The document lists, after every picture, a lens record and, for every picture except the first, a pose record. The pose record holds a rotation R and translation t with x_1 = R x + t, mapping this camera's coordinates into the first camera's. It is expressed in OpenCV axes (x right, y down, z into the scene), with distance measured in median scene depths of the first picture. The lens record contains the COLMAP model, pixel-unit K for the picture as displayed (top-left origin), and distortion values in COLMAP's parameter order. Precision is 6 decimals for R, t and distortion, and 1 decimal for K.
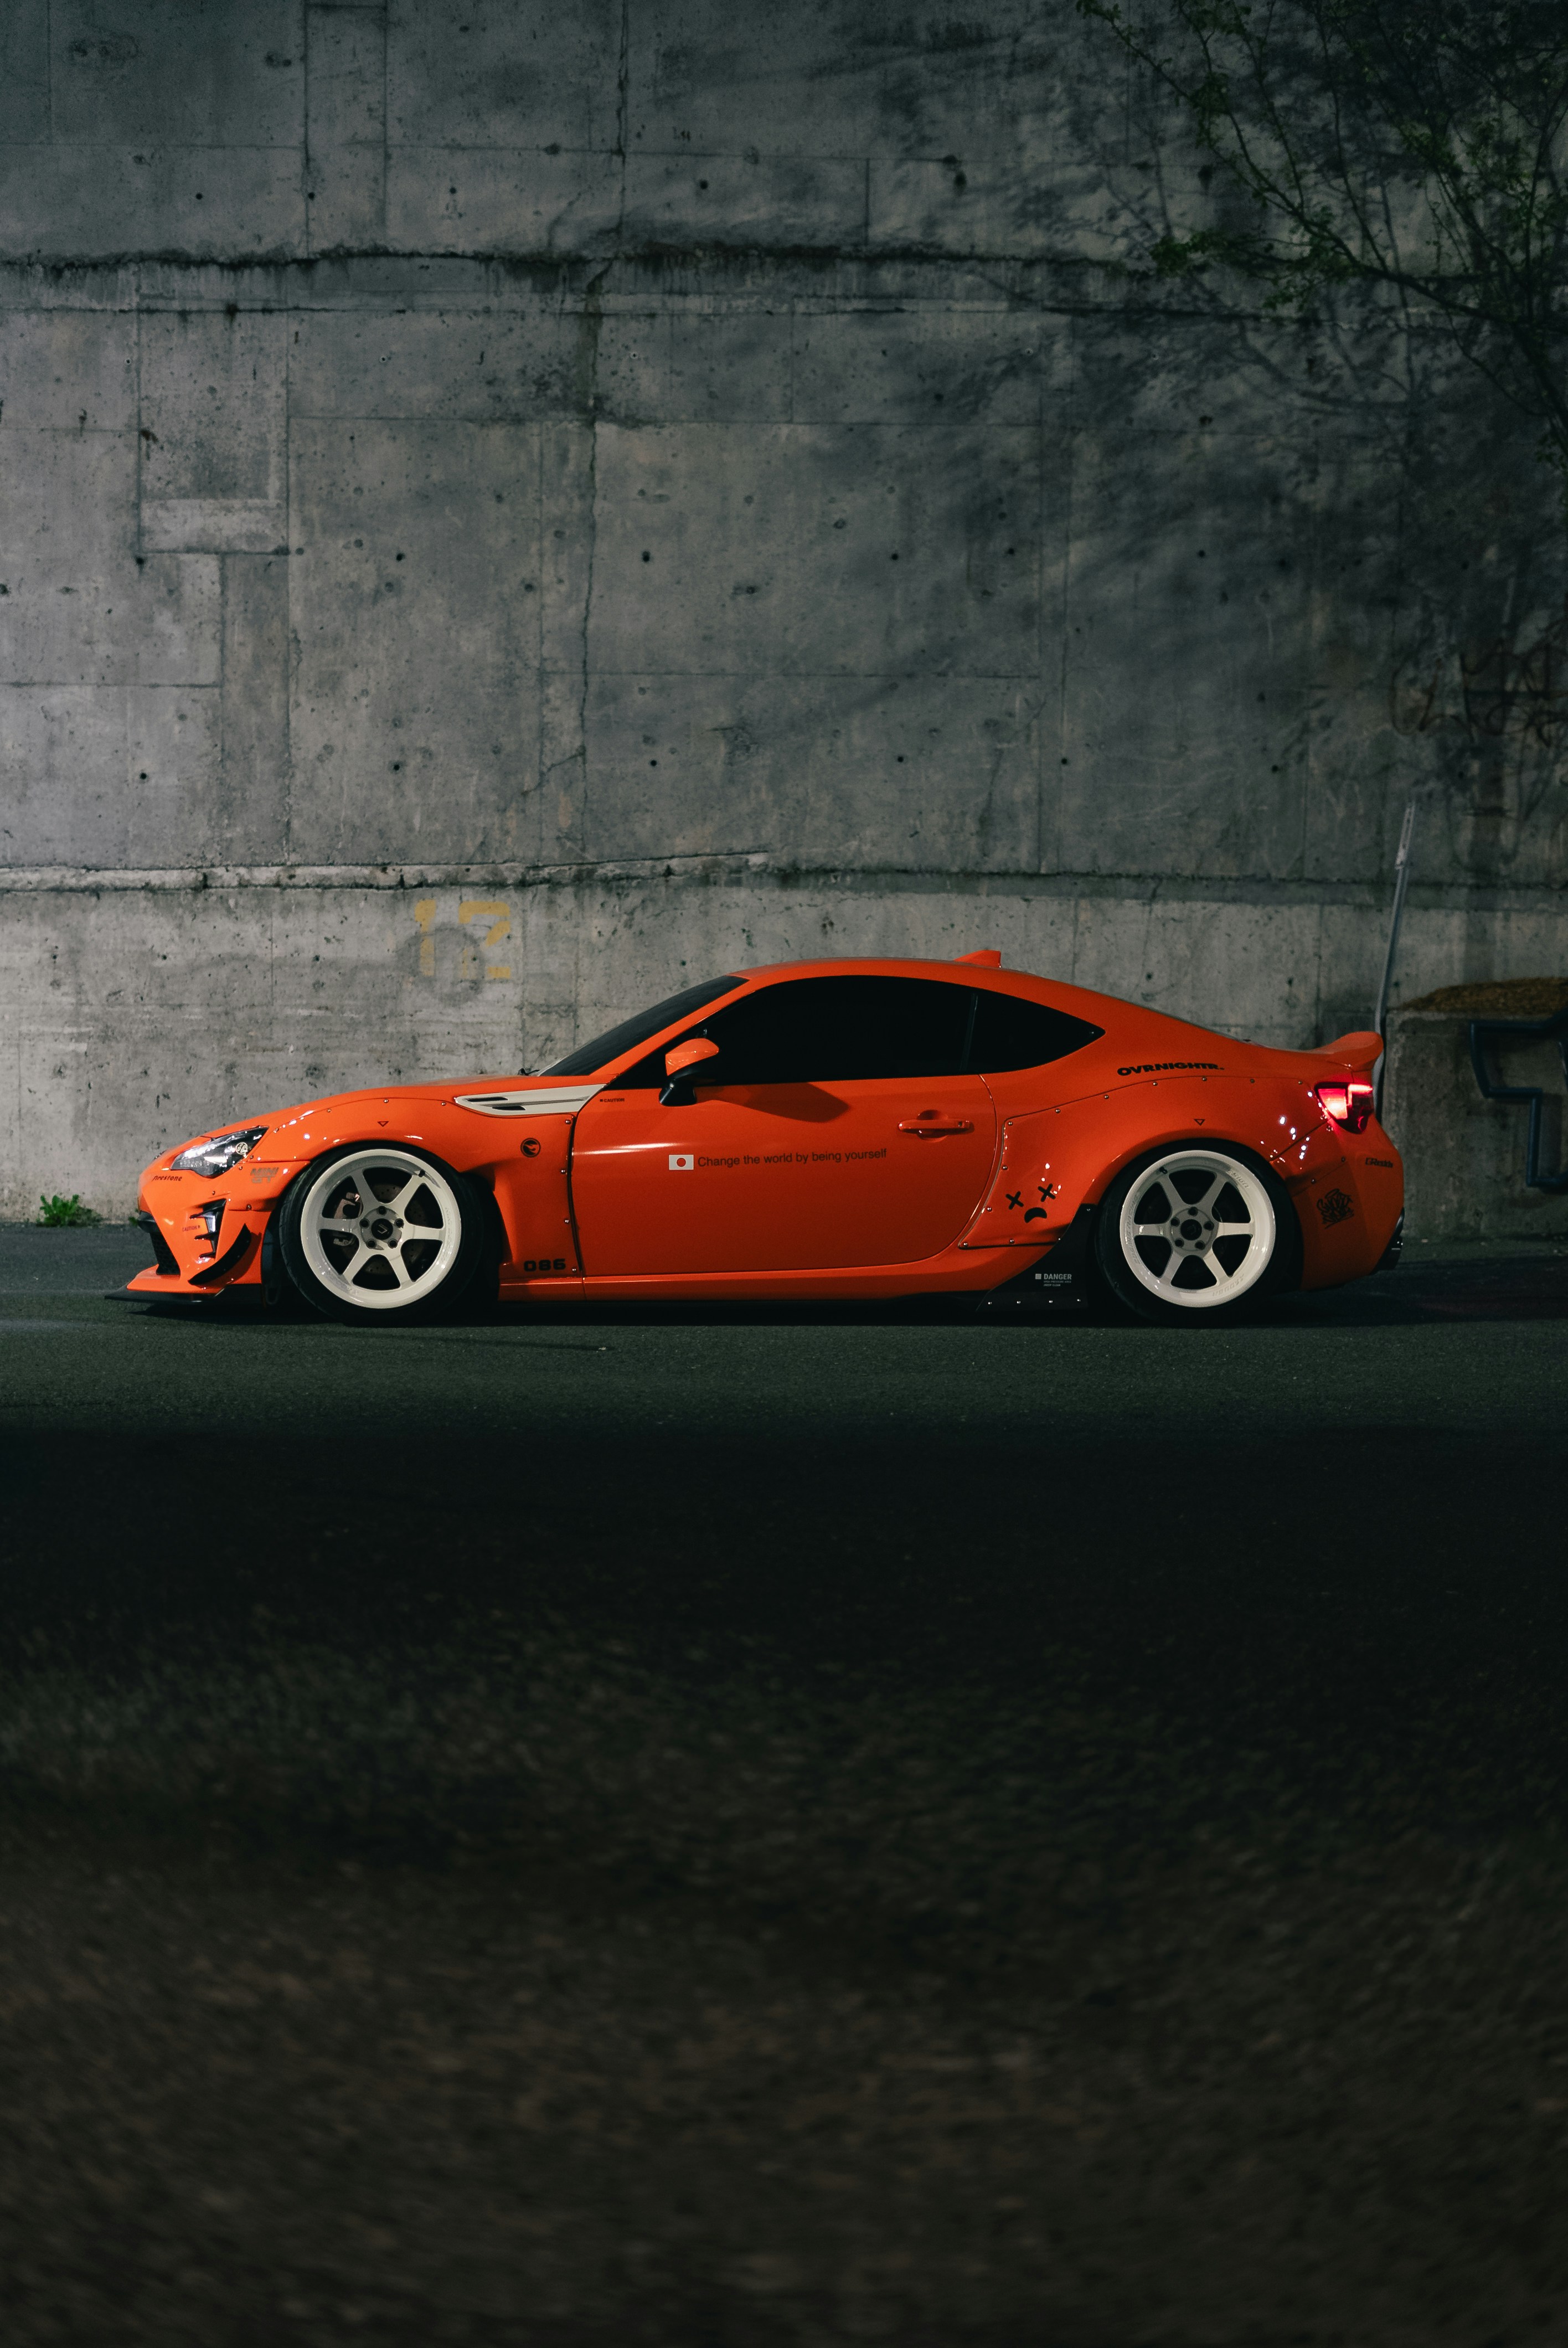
lens RADIAL K [[3406.6, 0, 783.0], [0, 3406.6, 1165.1], [0, 0, 1]] dist [-0.012043, 0.036759]
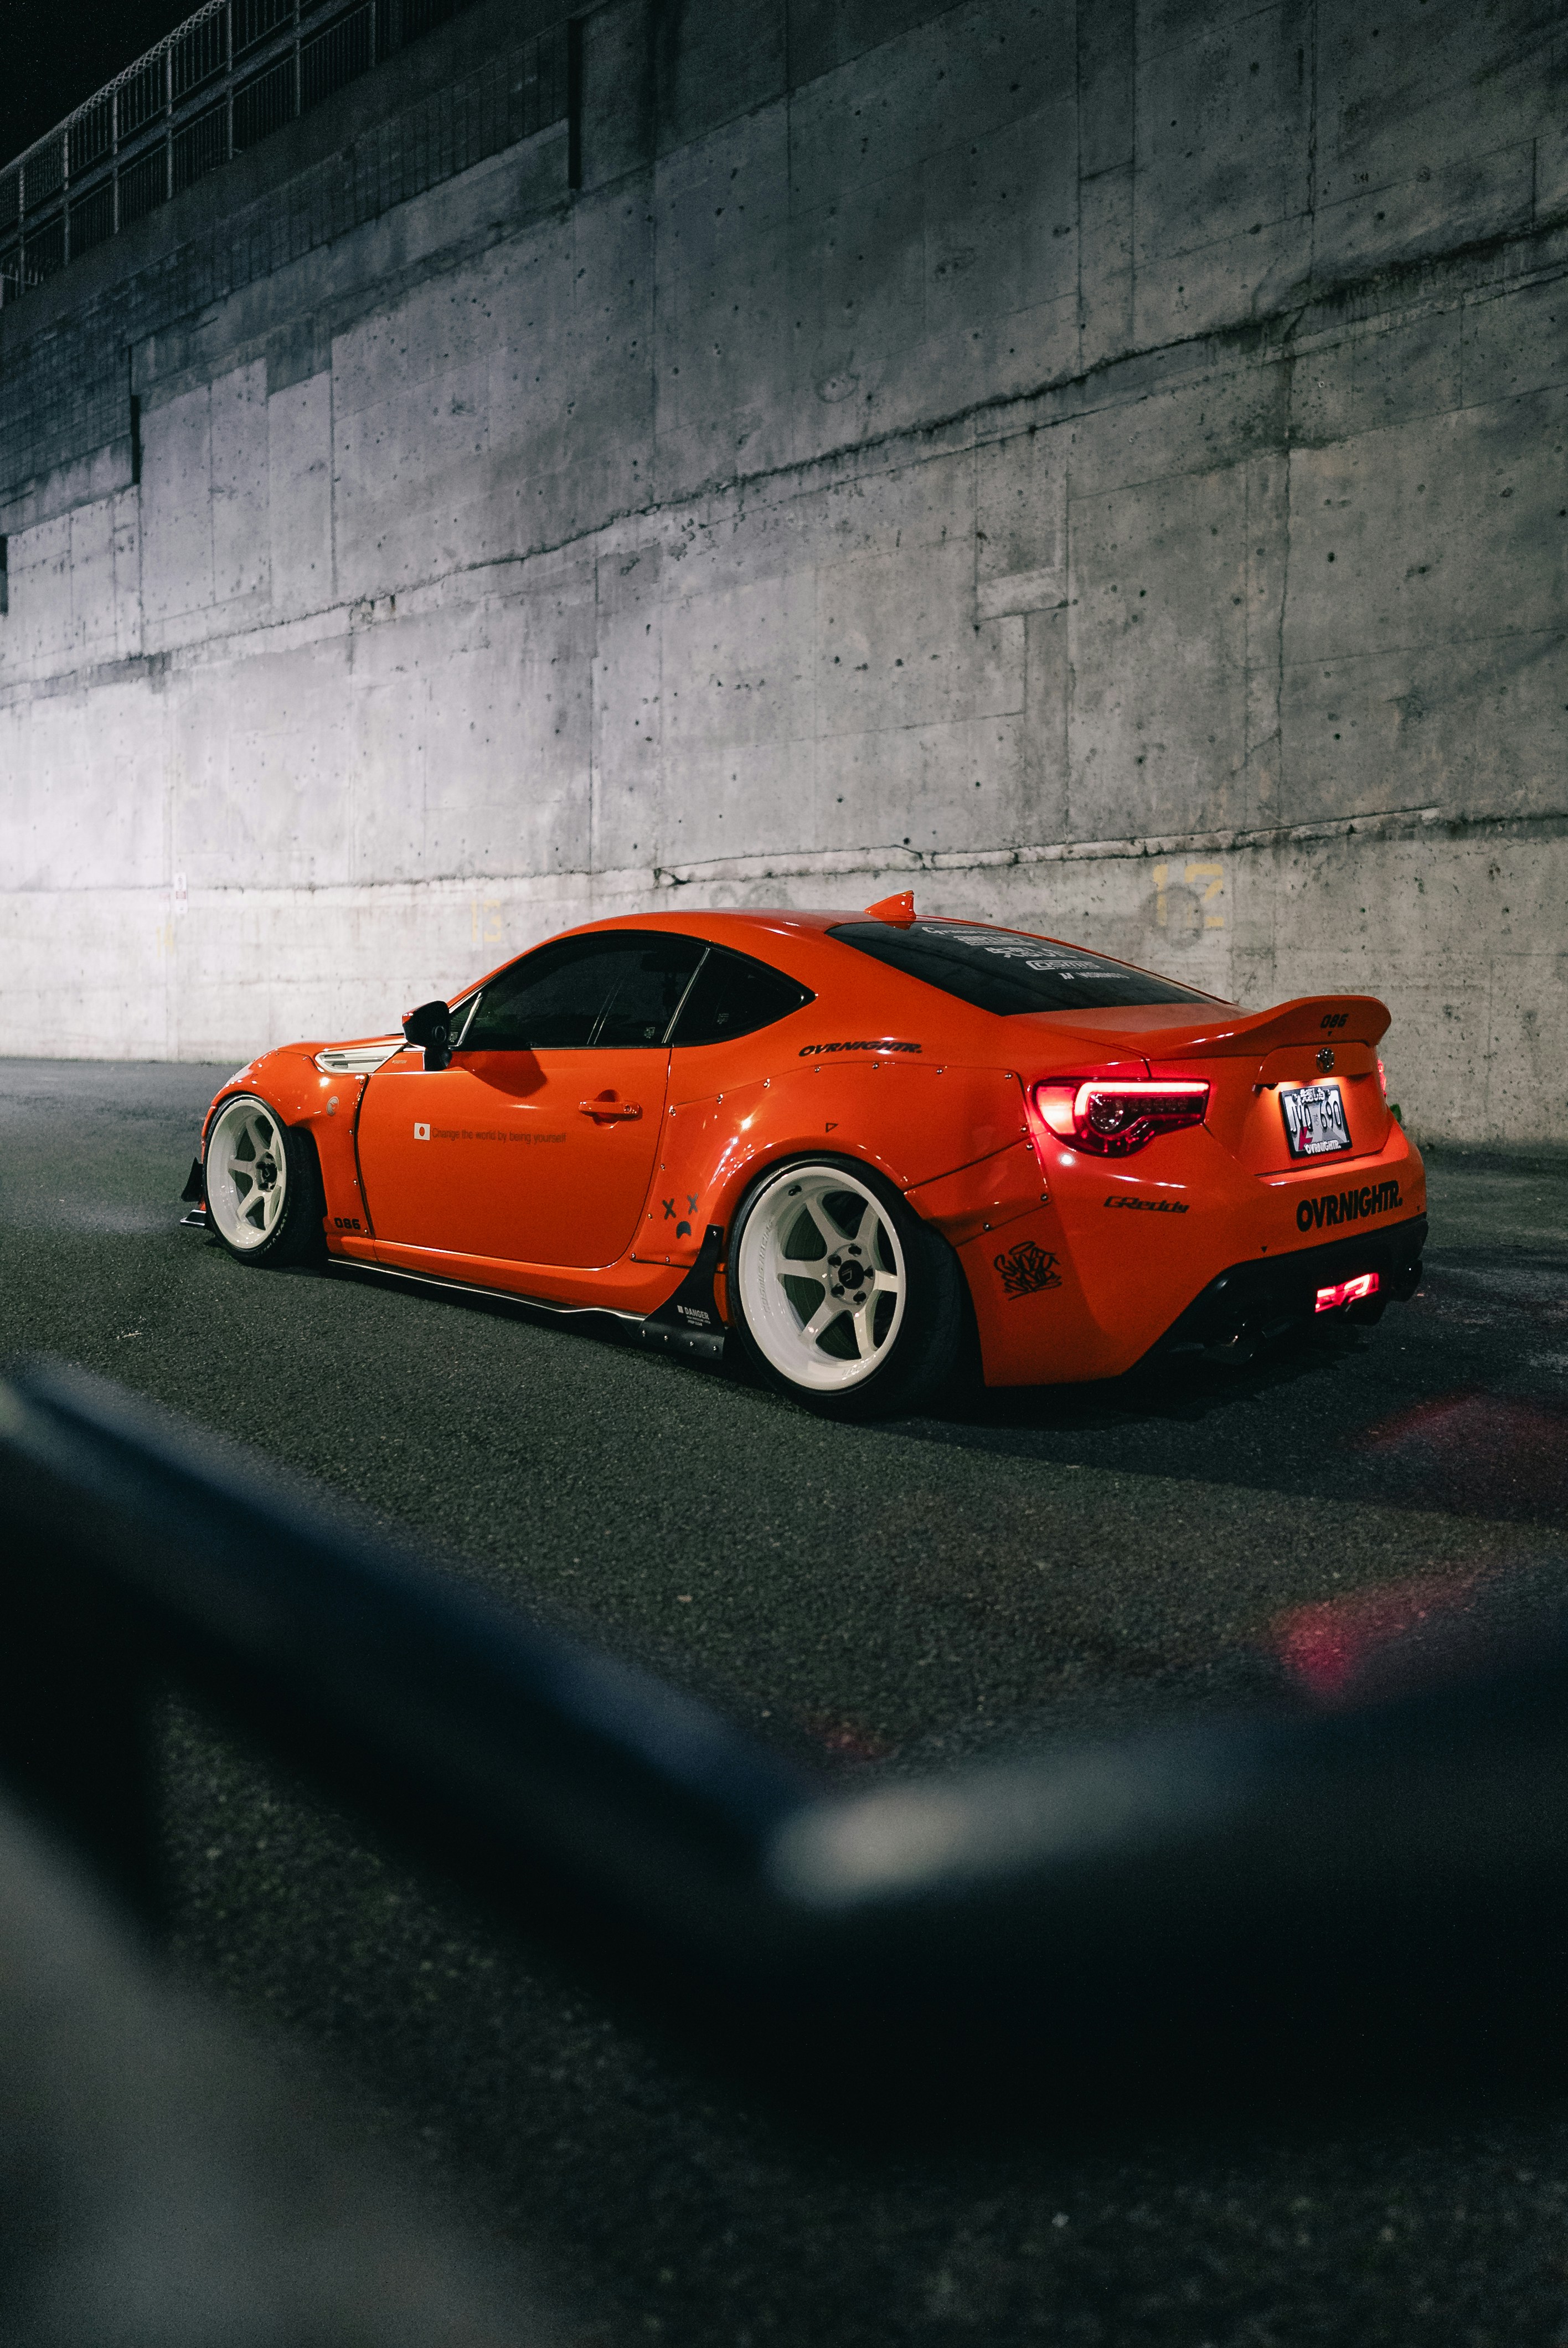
lens RADIAL K [[1634.3, 0, 745.1], [0, 1634.3, 997.0], [0, 0, 1]] dist [-0.001543, 0.001267]
pose [[0.670771, 0.013303, -0.741546, 0.238024], [-0.023622, 0.999715, -0.003434, -0.023848], [0.741289, 0.019820, 0.670894, 0.487230]]
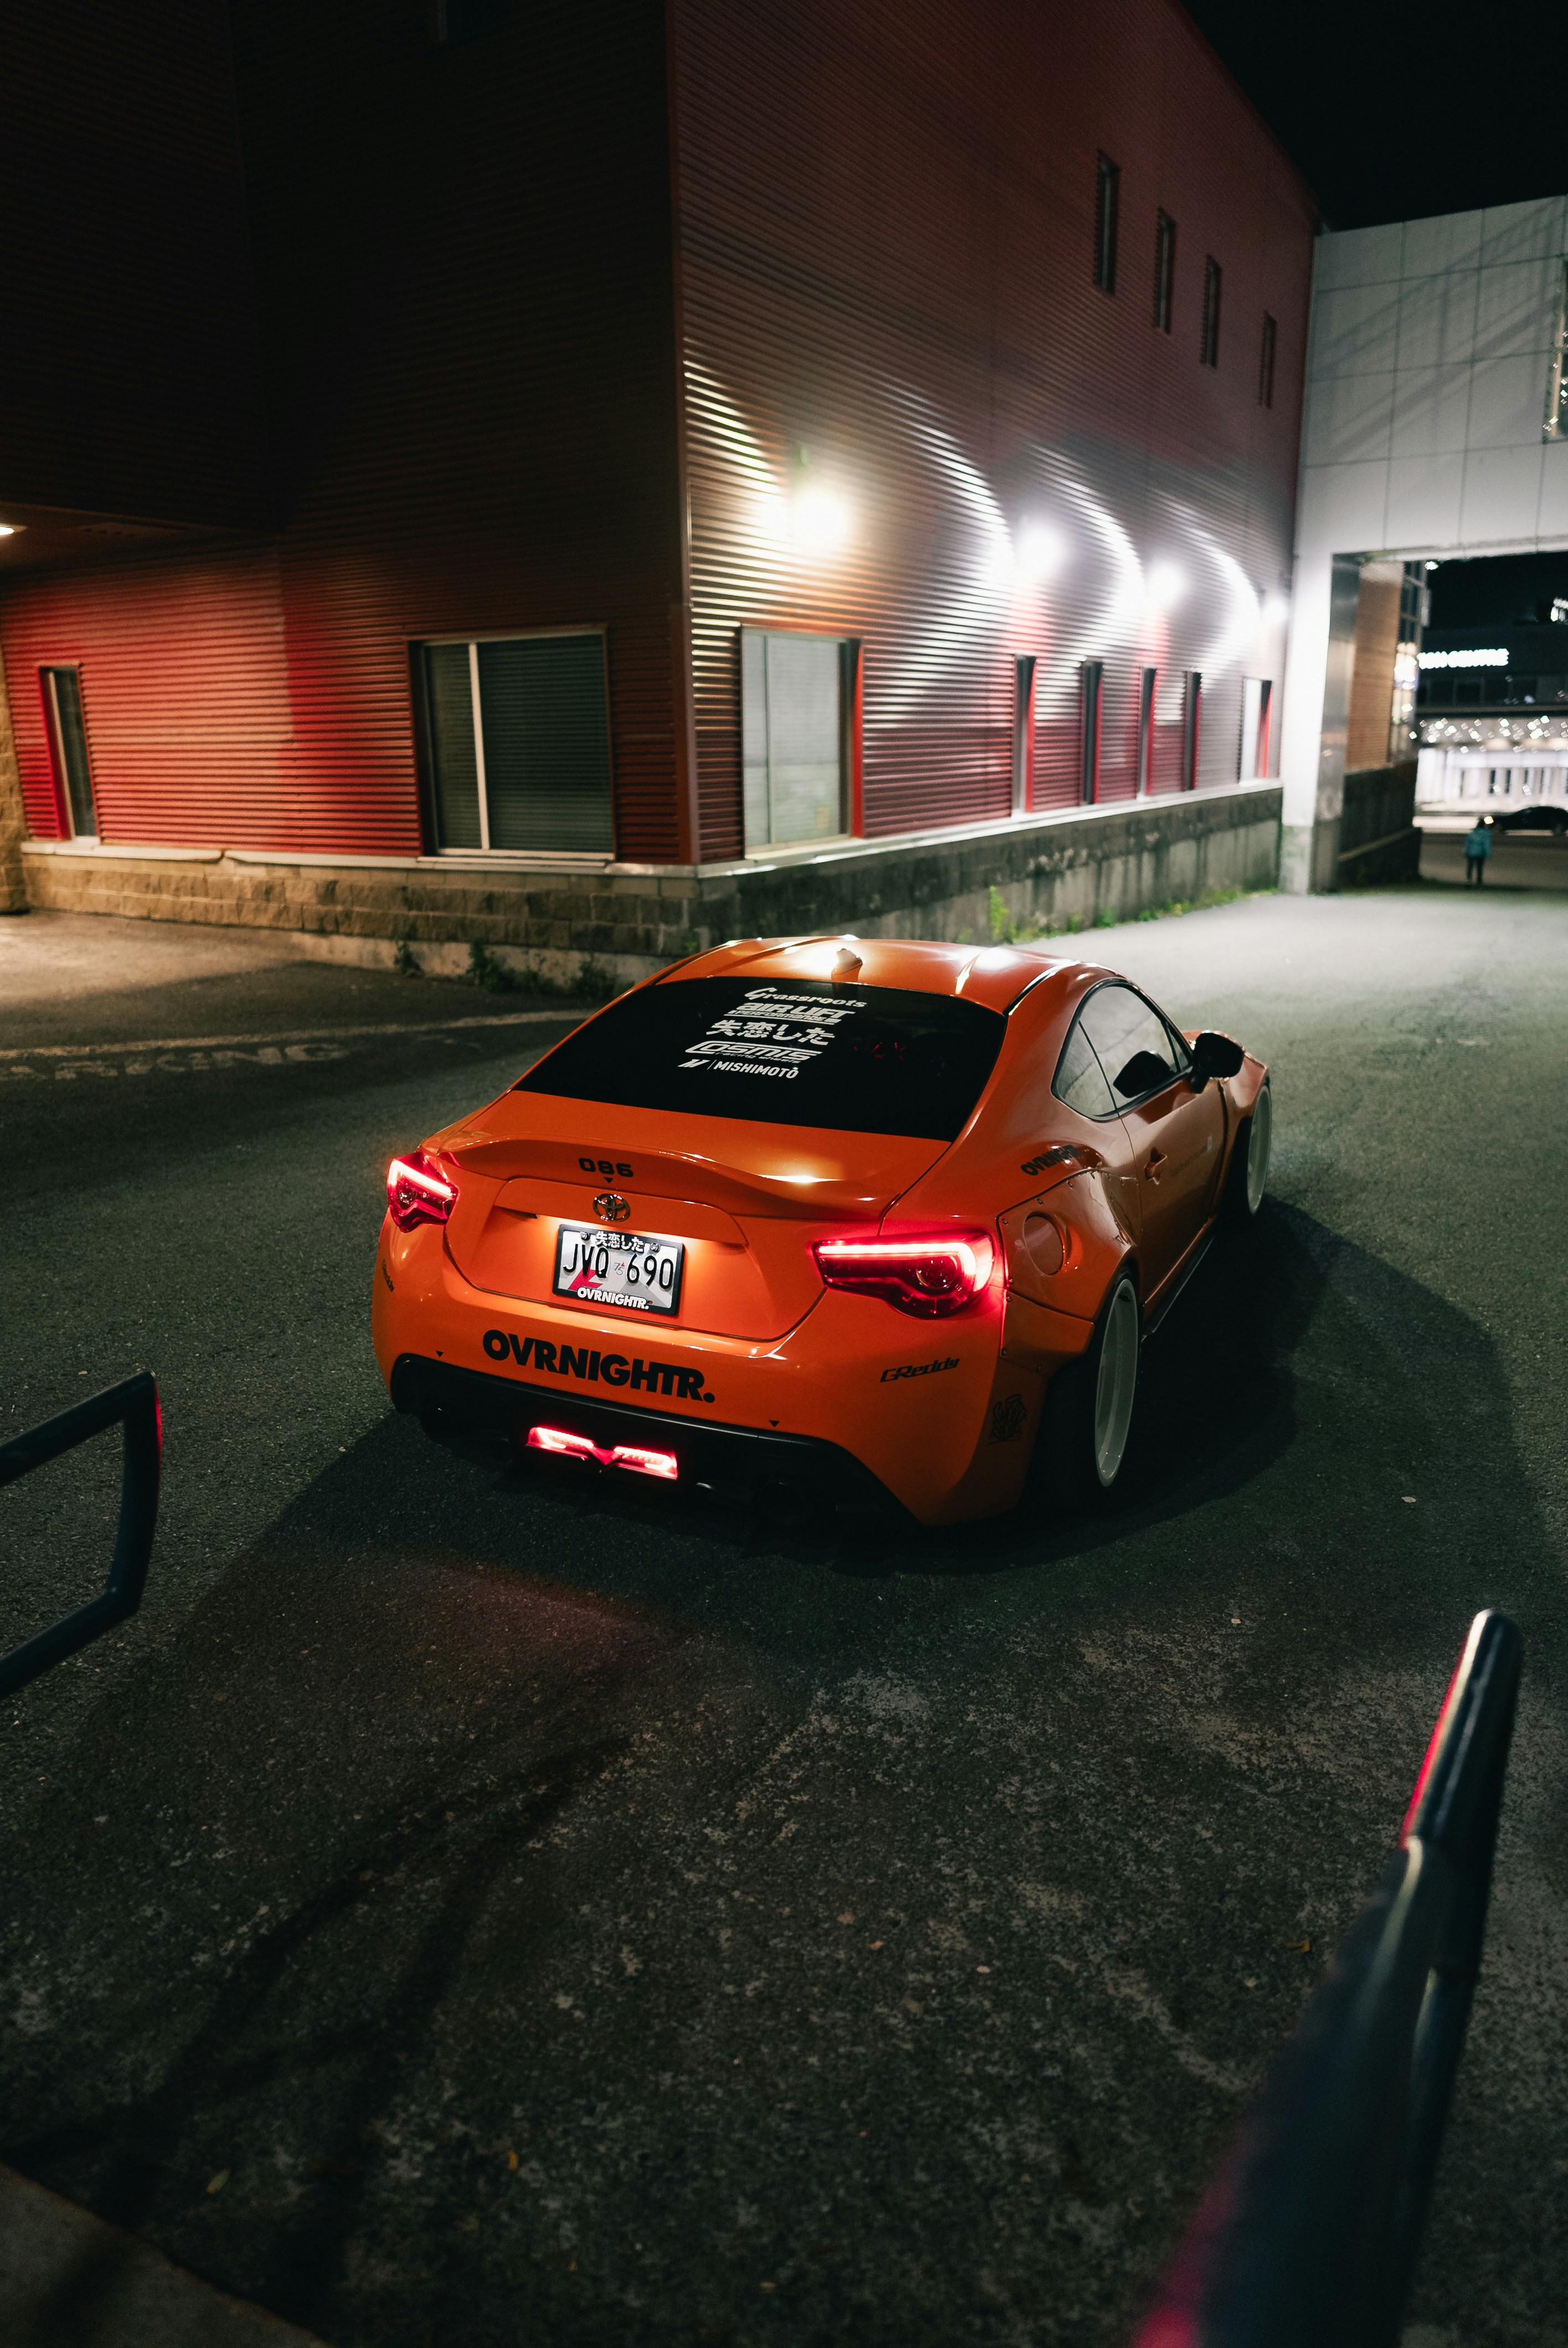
lens RADIAL K [[1561.9, 0, 770.6], [0, 1561.9, 1170.8], [0, 0, 1]] dist [-0.000892, 0.001264]
pose [[-0.489829, 0.212615, -0.845496, 0.279808], [-0.039681, 0.963364, 0.265244, -0.077768], [0.870915, 0.163474, -0.463447, 0.824479]]
